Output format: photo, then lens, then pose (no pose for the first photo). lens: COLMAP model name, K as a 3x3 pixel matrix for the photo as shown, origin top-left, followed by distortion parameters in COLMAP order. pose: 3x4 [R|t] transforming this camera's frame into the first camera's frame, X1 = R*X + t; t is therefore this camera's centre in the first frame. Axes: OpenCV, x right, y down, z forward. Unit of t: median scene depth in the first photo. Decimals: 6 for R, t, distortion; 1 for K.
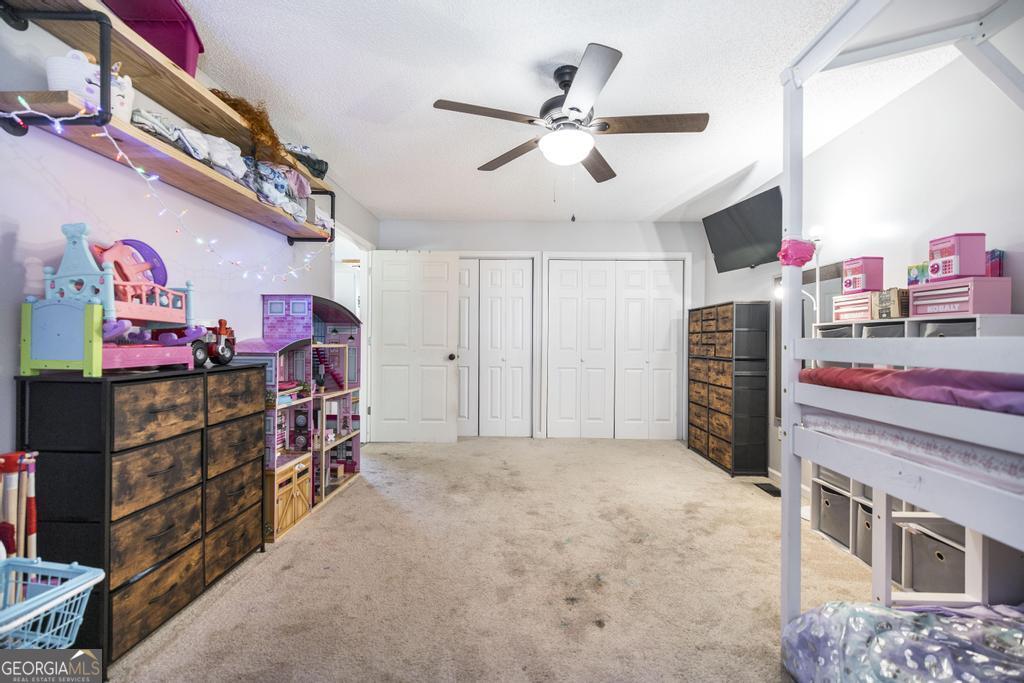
lens RADIAL K [[433.3, 0, 522.3], [0, 433.3, 339.4], [0, 0, 1]] dist [0.001714, 0.000087]
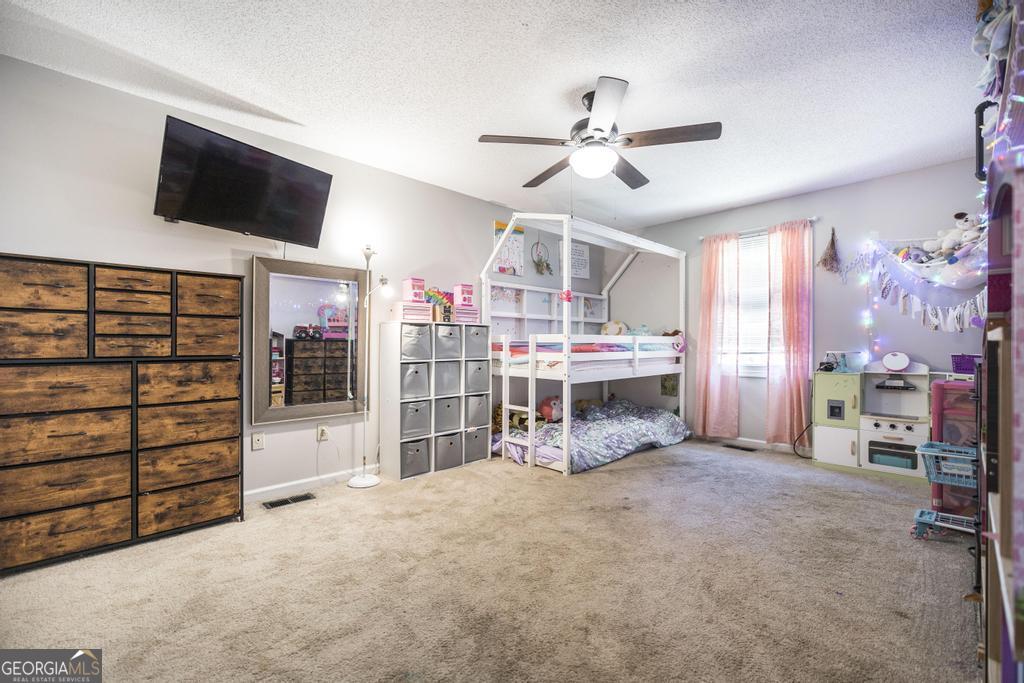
lens RADIAL K [[433.3, 0, 522.3], [0, 433.3, 339.4], [0, 0, 1]] dist [0.001714, 0.000087]
pose [[-0.700032, -0.003888, 0.714101, -0.557261], [-0.007871, 0.999966, -0.002271, 0.021584], [-0.714068, -0.007211, -0.700039, 1.834516]]
